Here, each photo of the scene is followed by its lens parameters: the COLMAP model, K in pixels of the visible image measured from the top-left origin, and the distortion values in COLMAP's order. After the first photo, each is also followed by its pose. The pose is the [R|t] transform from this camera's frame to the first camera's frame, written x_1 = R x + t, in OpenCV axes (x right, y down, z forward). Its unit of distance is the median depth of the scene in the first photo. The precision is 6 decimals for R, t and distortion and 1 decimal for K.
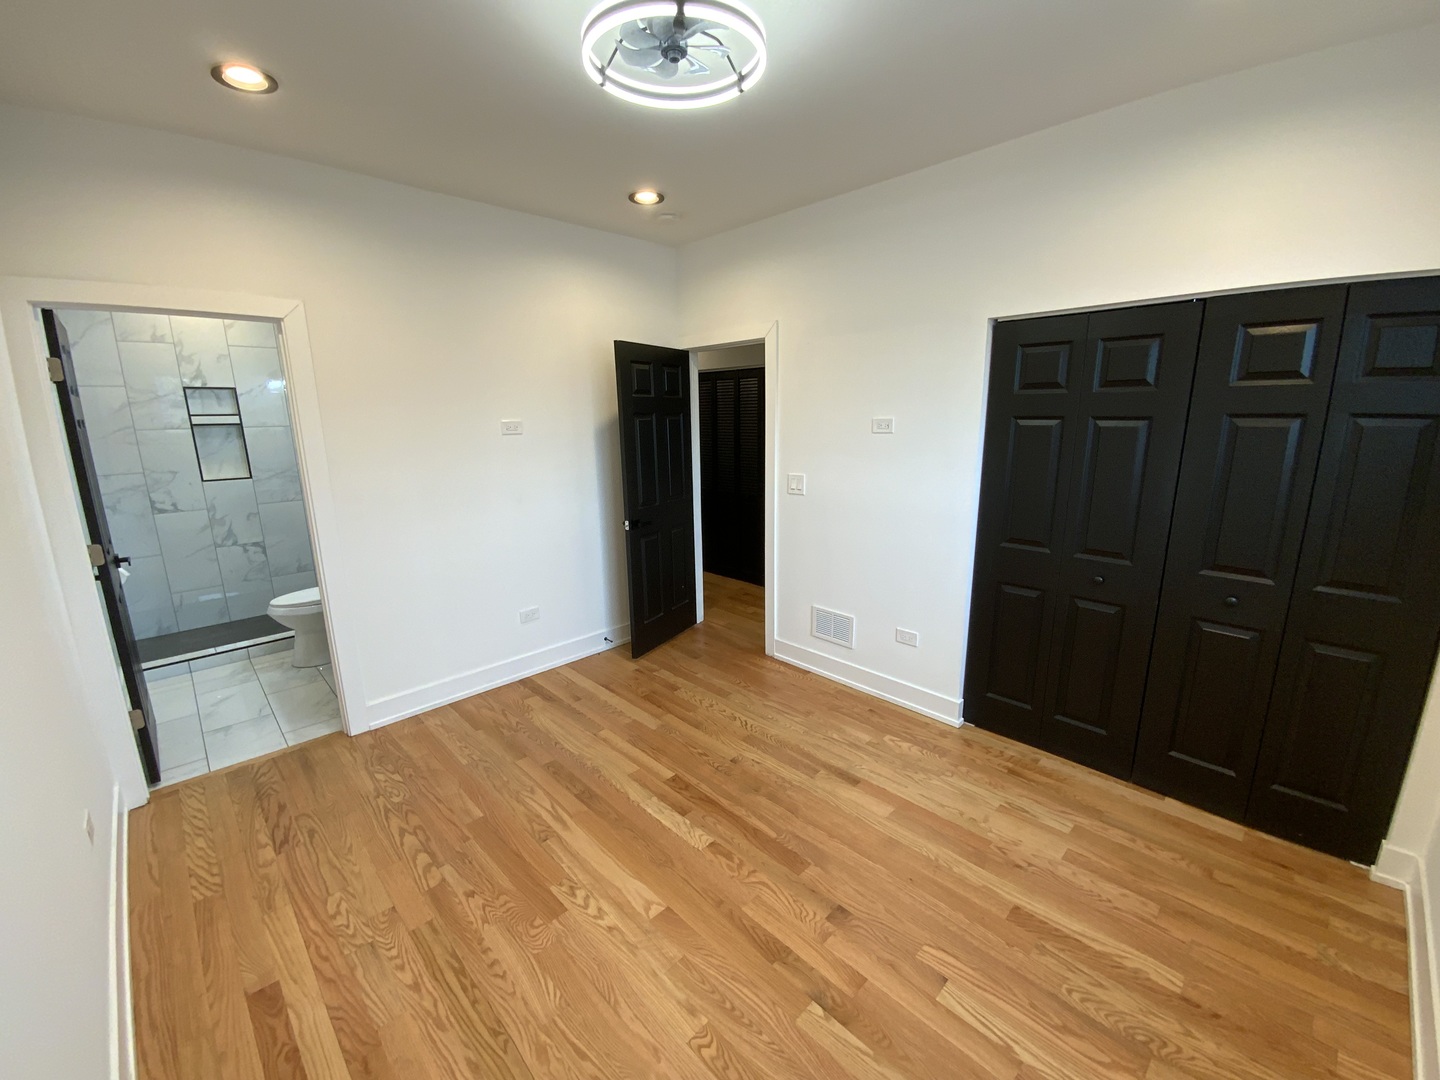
lens RADIAL K [[587.2, 0, 720.0], [0, 587.2, 540.0], [0, 0, 1]] dist [0.029565, -0.020161]
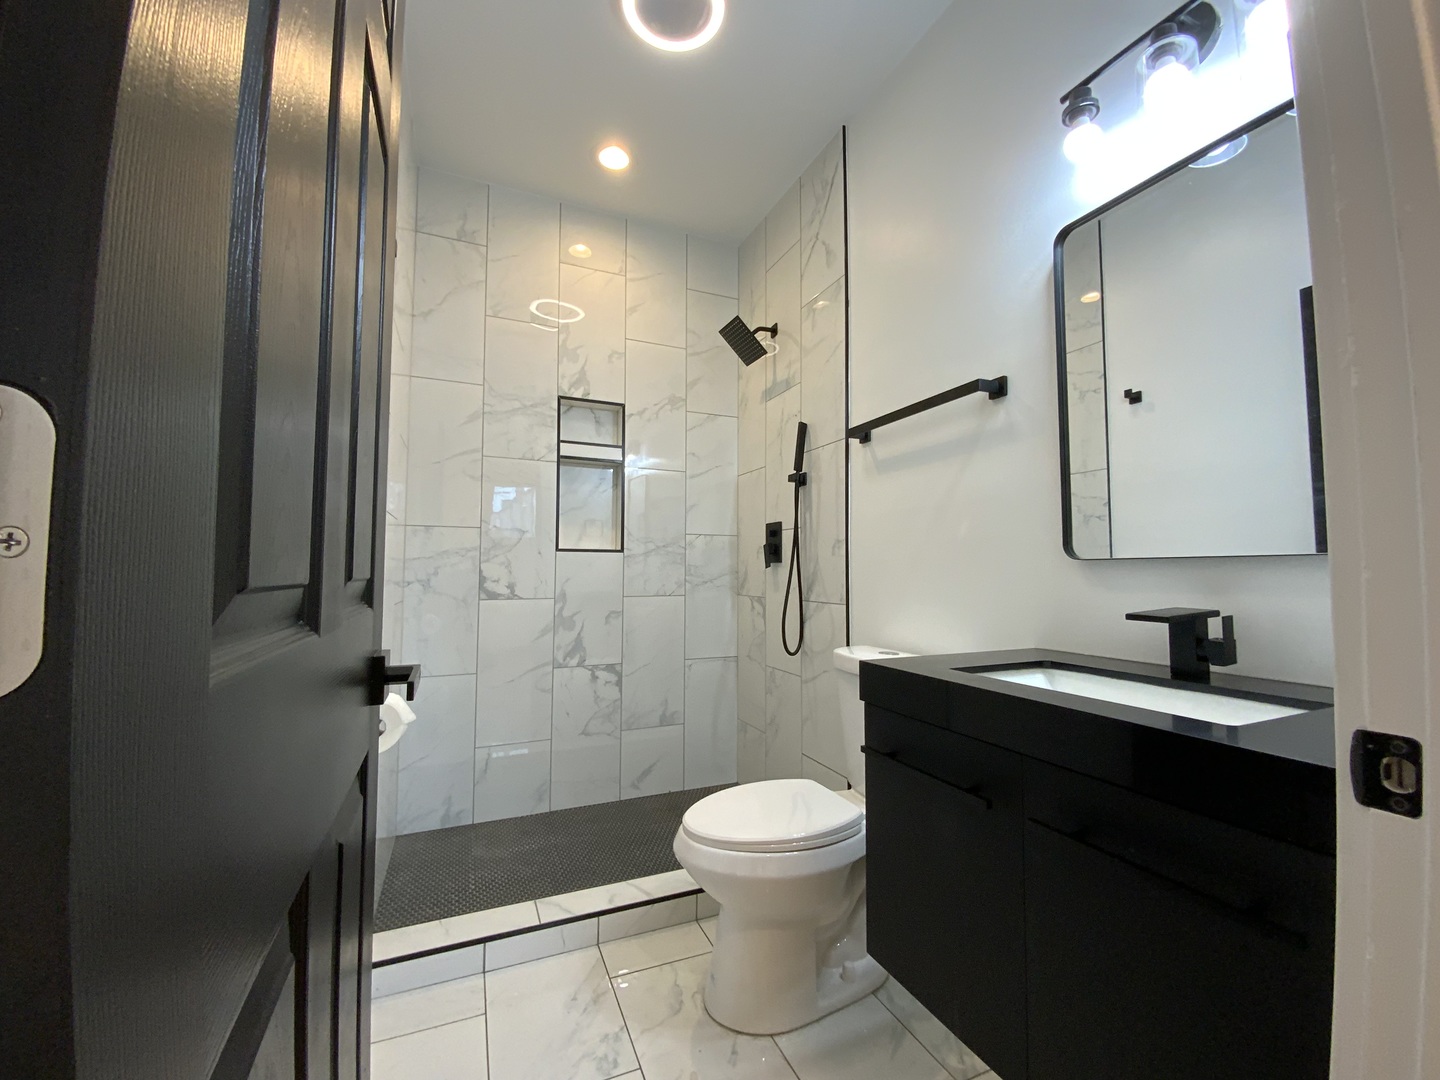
lens RADIAL K [[587.2, 0, 720.0], [0, 587.2, 540.0], [0, 0, 1]] dist [0.029565, -0.020161]
pose [[0.936021, 0.000234, -0.351943, -0.520544], [-0.092367, 0.965109, -0.245017, 0.018284], [0.339606, 0.261849, 0.903384, 0.531819]]
